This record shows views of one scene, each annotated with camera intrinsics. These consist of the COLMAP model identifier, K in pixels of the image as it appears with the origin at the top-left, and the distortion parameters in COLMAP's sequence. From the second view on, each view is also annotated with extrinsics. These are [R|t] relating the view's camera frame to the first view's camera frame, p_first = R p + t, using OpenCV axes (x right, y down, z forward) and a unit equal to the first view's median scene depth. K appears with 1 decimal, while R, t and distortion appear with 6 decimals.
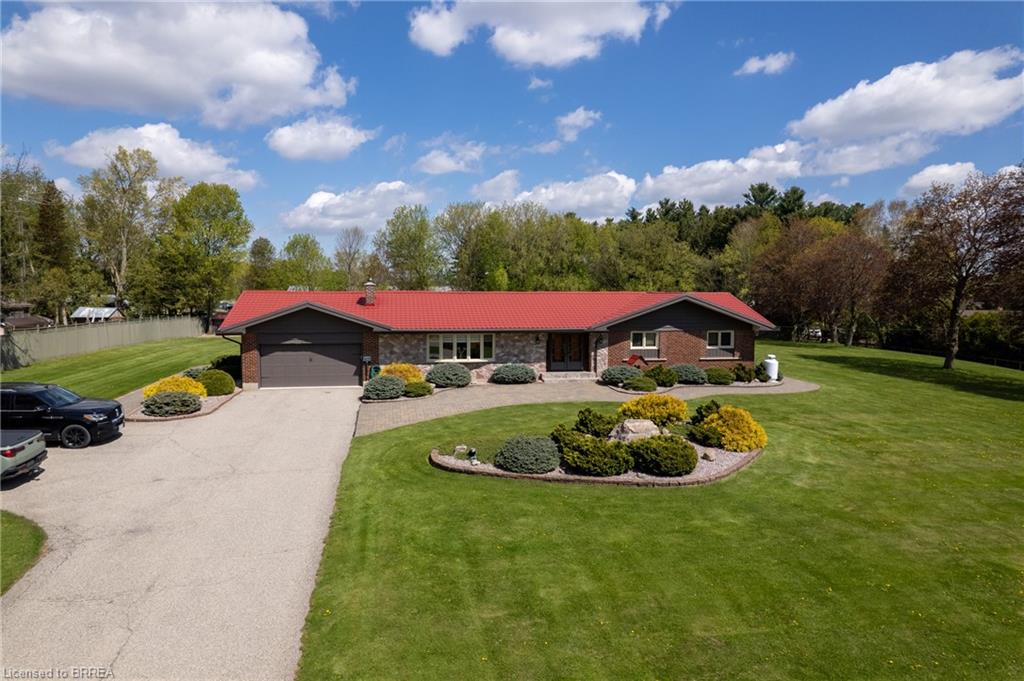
lens RADIAL K [[644.2, 0, 512.0], [0, 644.2, 340.5], [0, 0, 1]] dist [-0.081095, 0.069163]
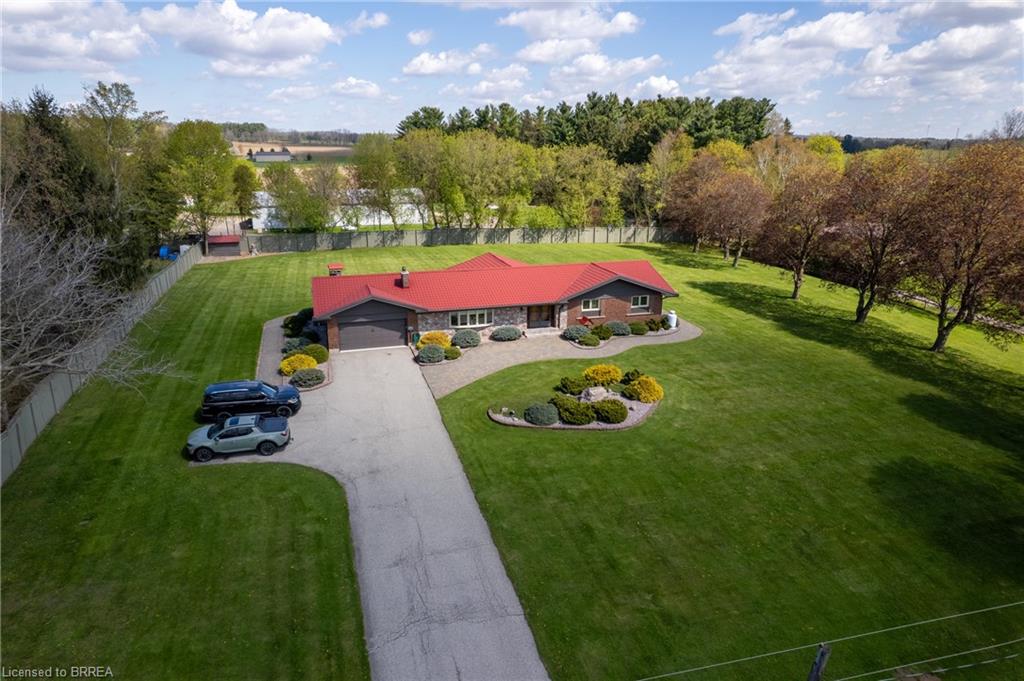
lens RADIAL K [[644.2, 0, 512.0], [0, 644.2, 340.5], [0, 0, 1]] dist [-0.081095, 0.069163]
pose [[0.991931, -0.032096, 0.122648, -0.246179], [0.002937, 0.972981, 0.230865, -0.403380], [-0.126744, -0.228642, 0.965225, -0.671425]]
